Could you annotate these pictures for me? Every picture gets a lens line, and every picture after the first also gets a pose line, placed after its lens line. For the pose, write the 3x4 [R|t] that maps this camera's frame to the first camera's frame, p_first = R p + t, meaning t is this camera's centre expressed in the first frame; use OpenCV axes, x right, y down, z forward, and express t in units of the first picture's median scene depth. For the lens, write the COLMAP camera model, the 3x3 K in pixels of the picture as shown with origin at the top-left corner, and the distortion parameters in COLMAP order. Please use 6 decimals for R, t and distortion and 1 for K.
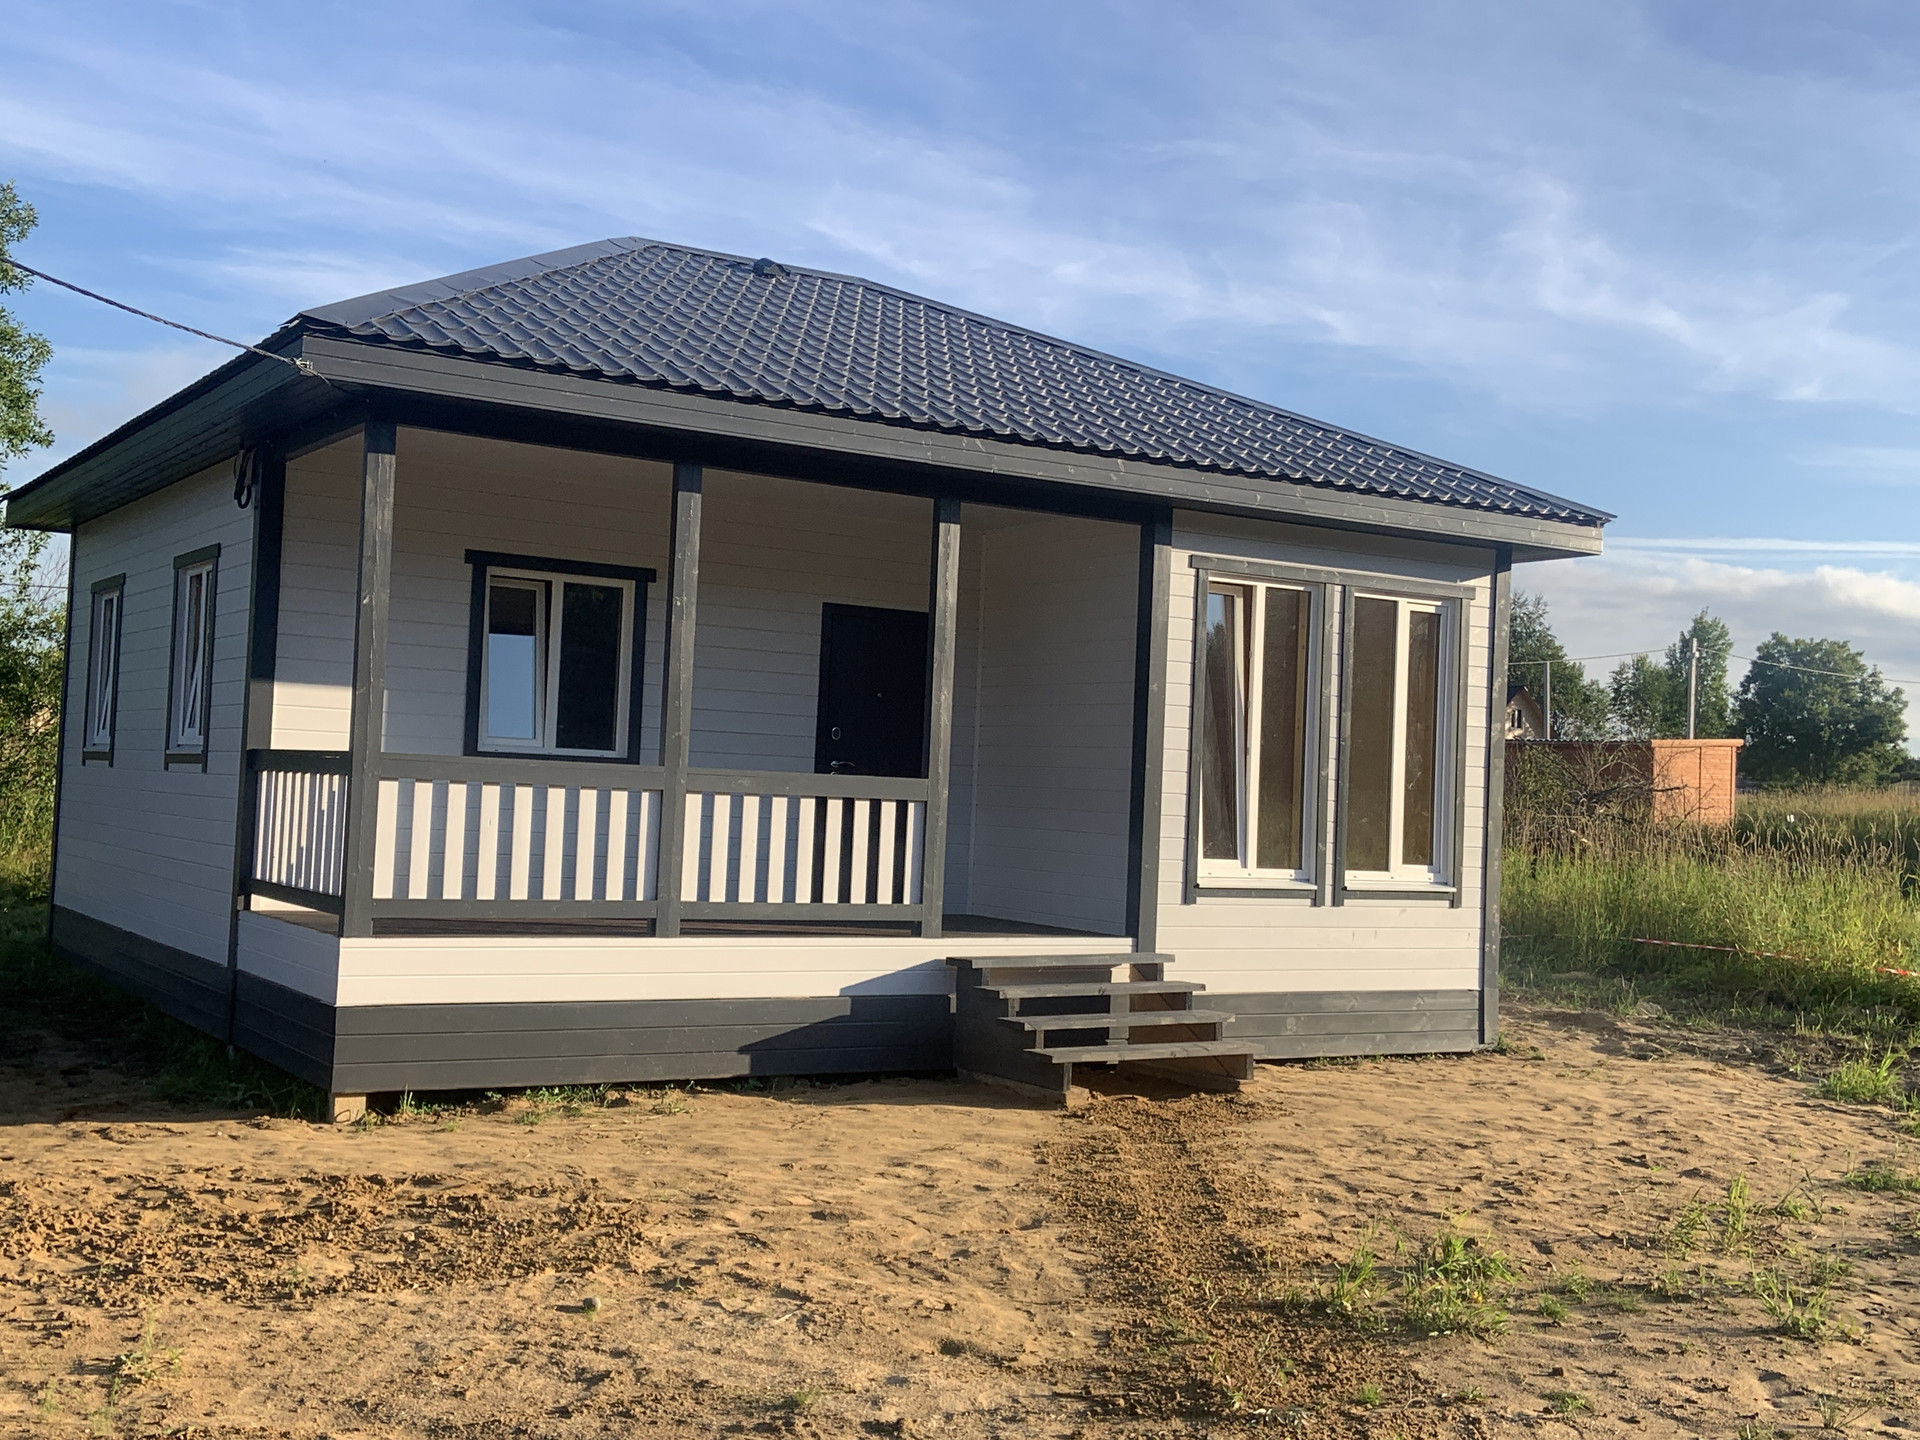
lens RADIAL K [[2122.2, 0, 960.0], [0, 2122.2, 720.0], [0, 0, 1]] dist [0.136146, 0.005698]
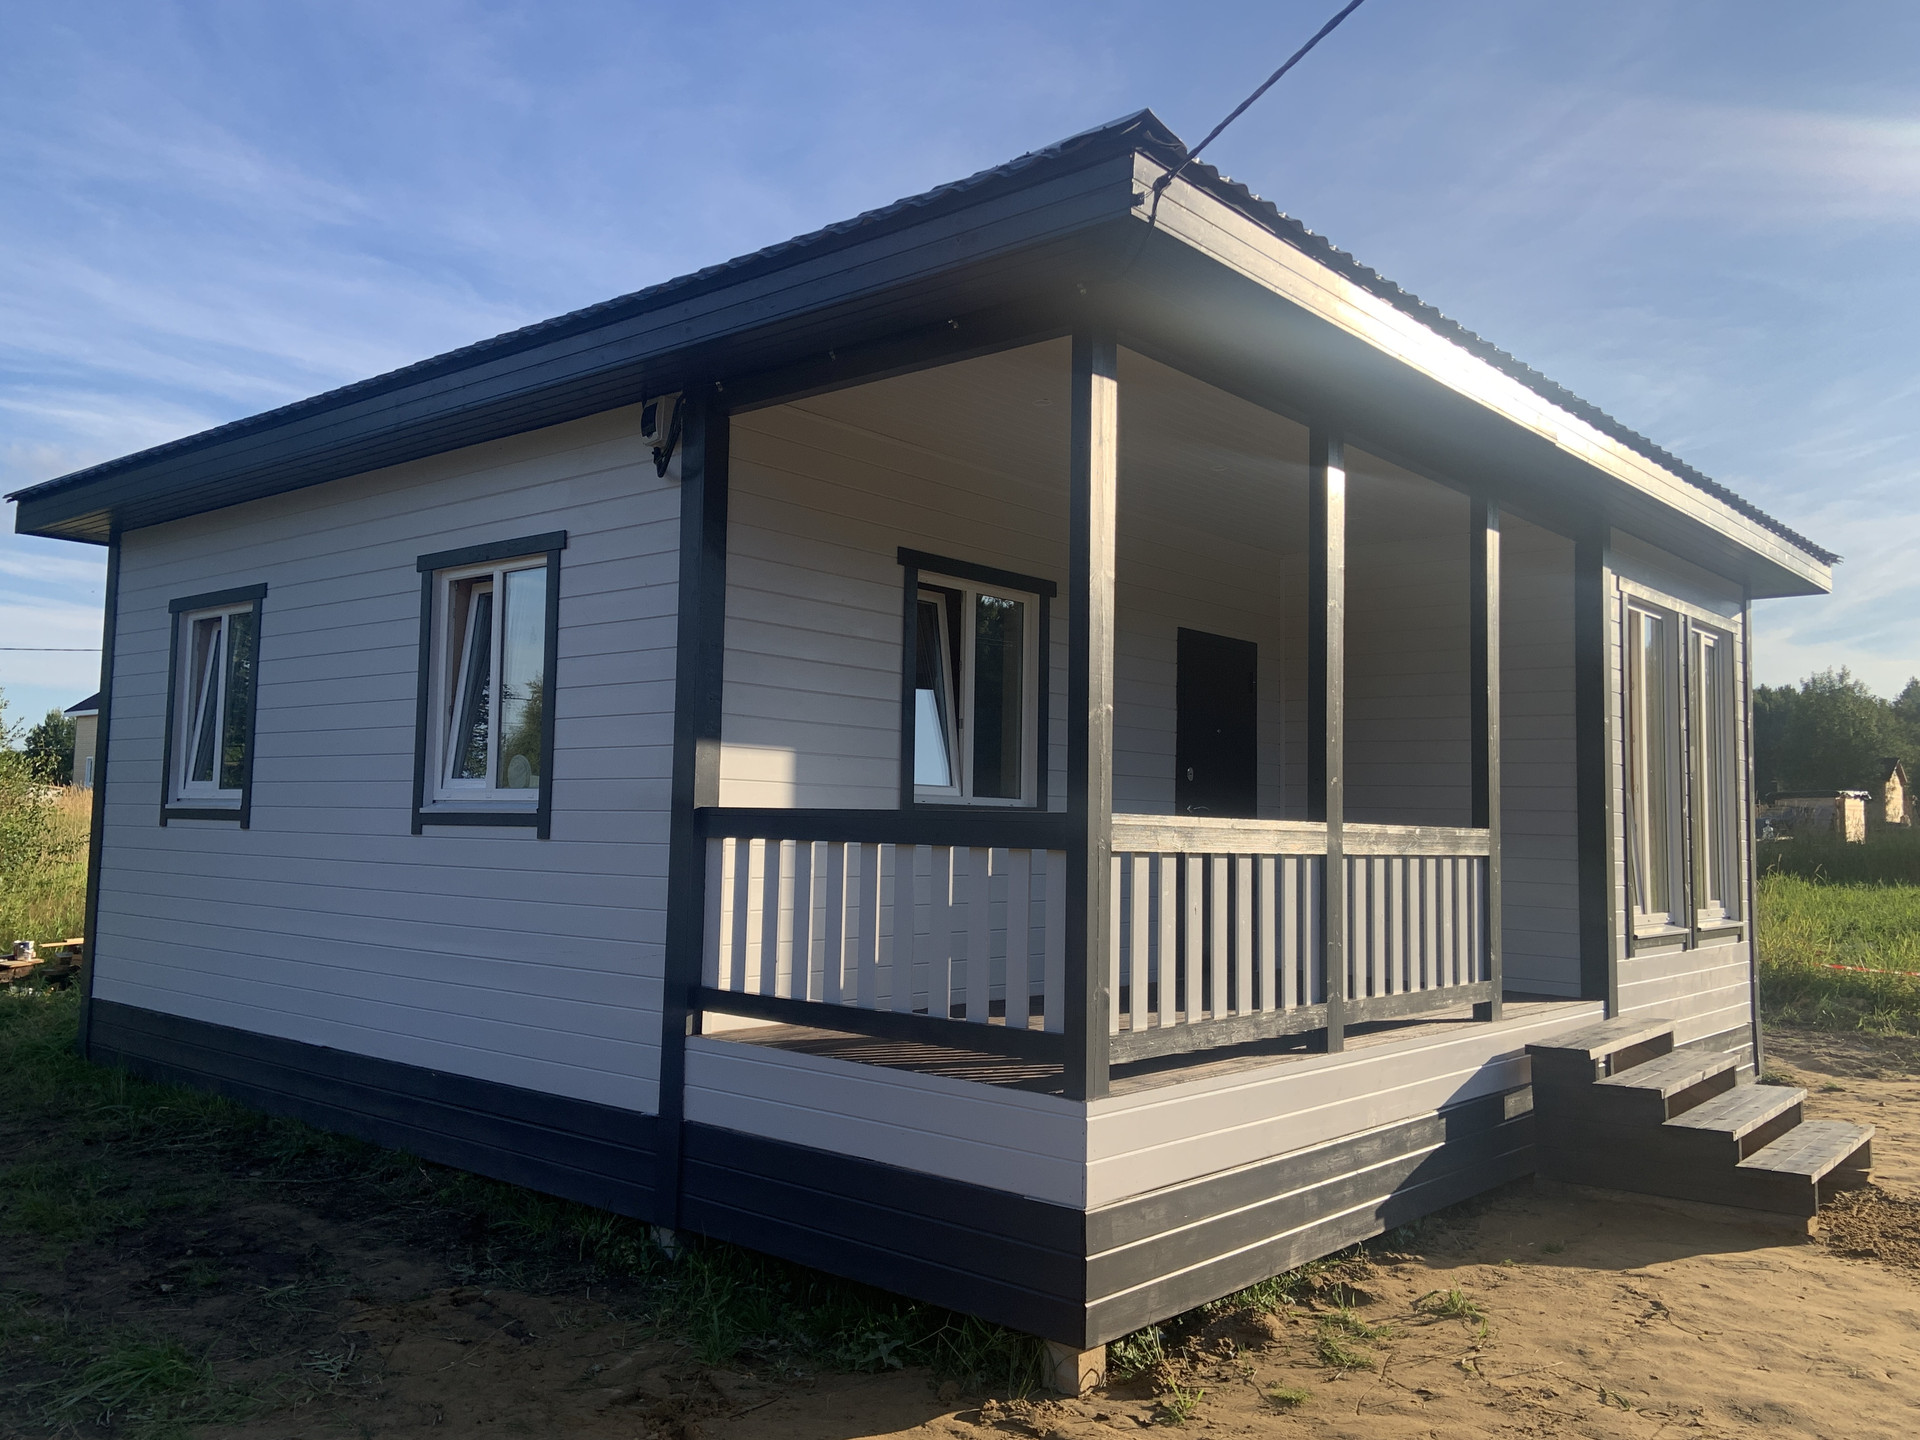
lens RADIAL K [[1522.0, 0, 960.0], [0, 1522.0, 720.0], [0, 0, 1]] dist [0.081971, 0.001314]
pose [[0.955579, -0.002189, 0.294728, -0.387194], [0.009551, 0.999677, -0.023540, -0.002860], [-0.294582, 0.025309, 0.955291, 0.476813]]
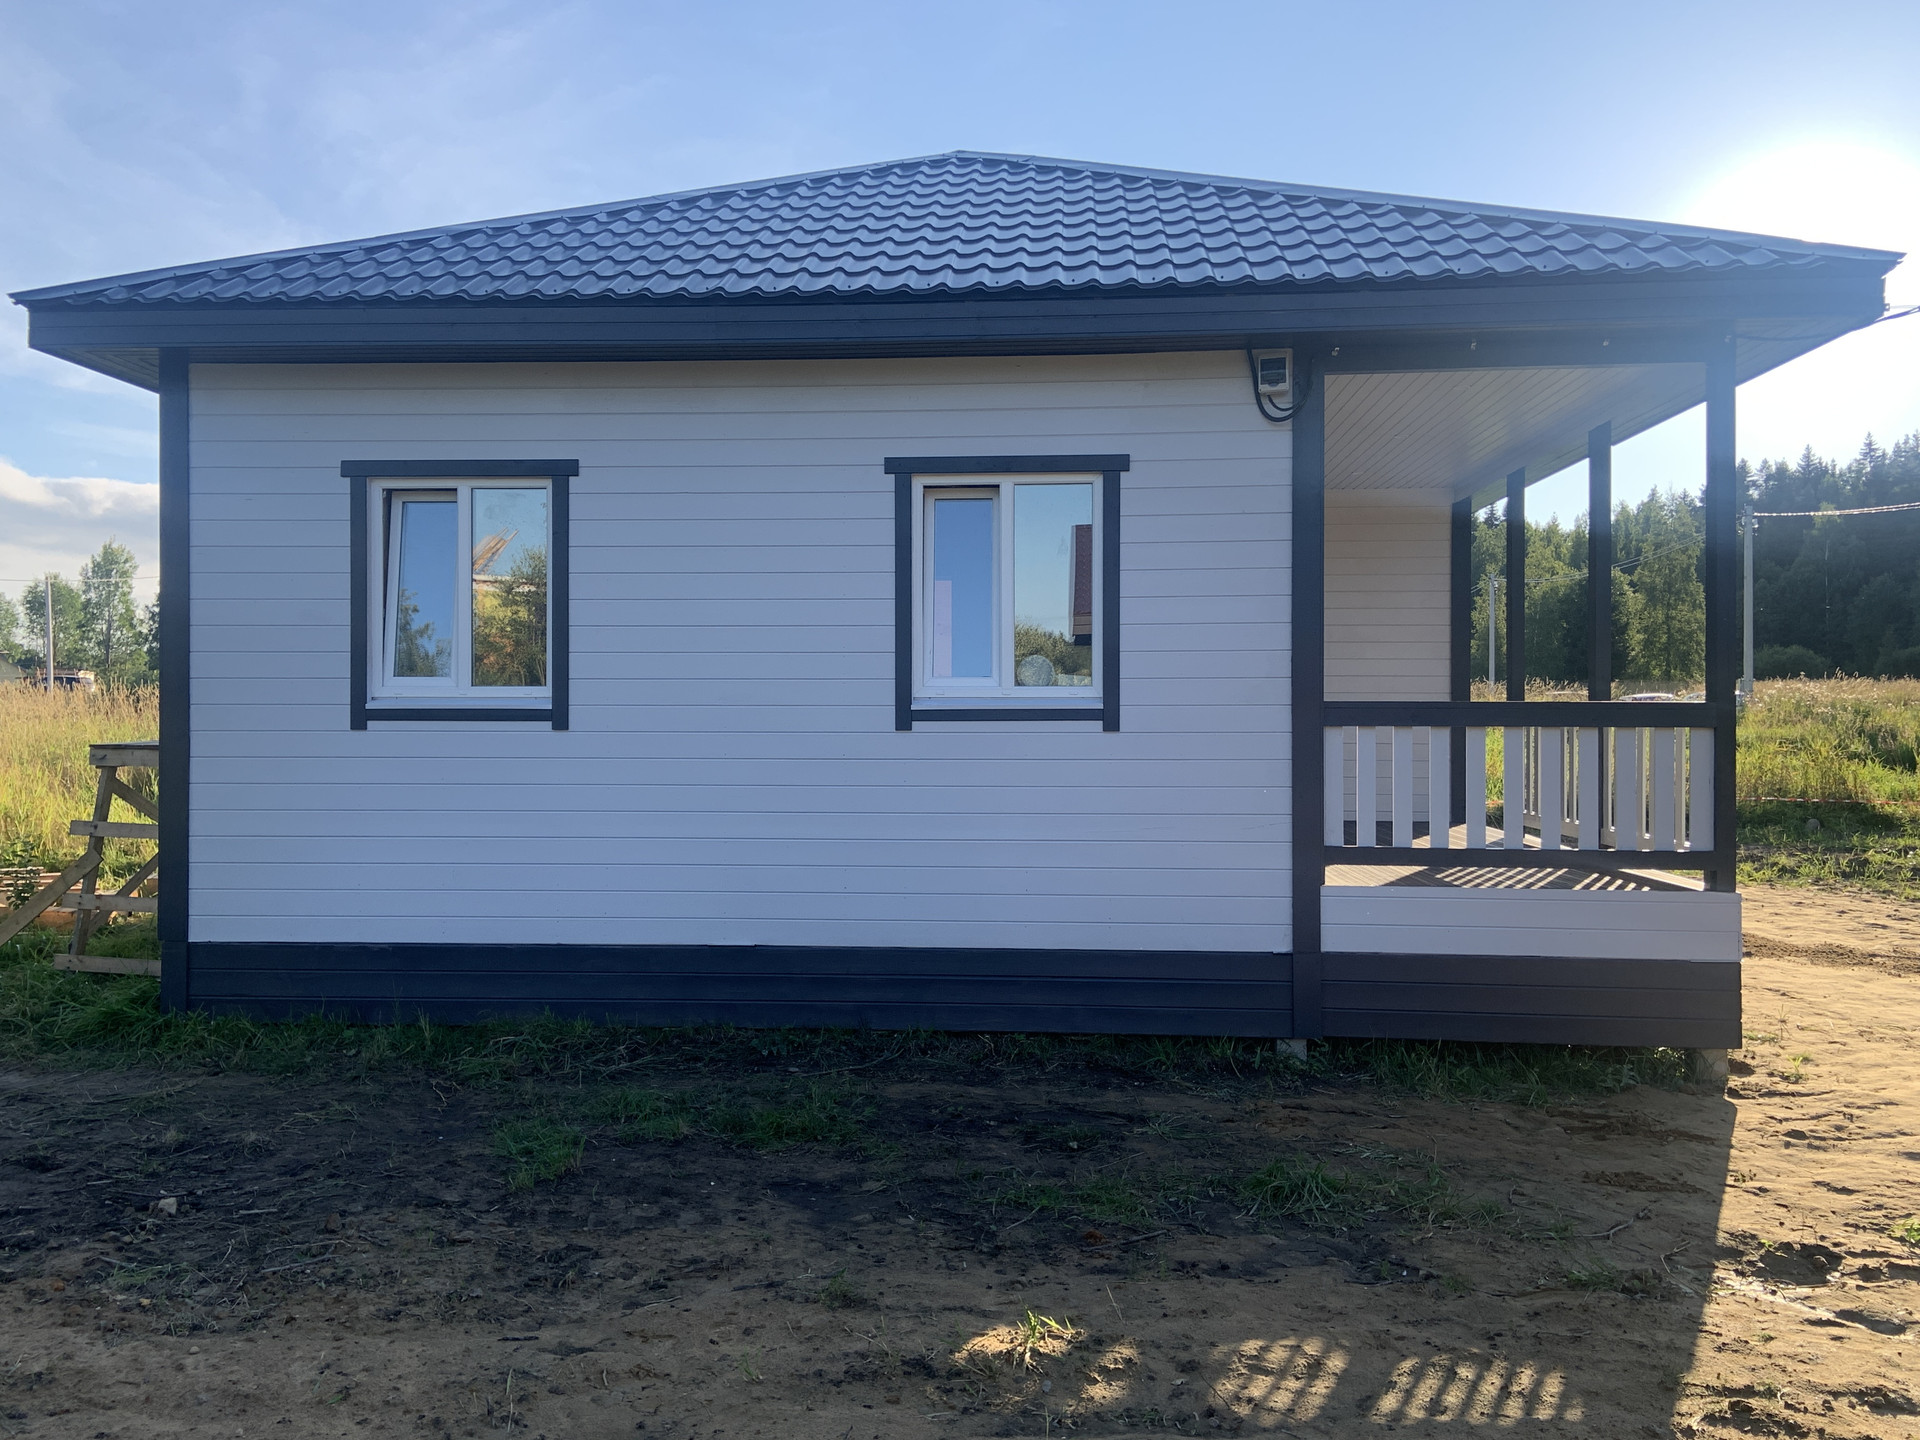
lens RADIAL K [[1522.0, 0, 960.0], [0, 1522.0, 720.0], [0, 0, 1]] dist [0.081971, 0.001314]
pose [[0.600904, -0.042345, 0.798199, -0.899004], [-0.003239, 0.998459, 0.055407, -0.012995], [-0.799315, -0.035880, 0.599841, 0.728611]]
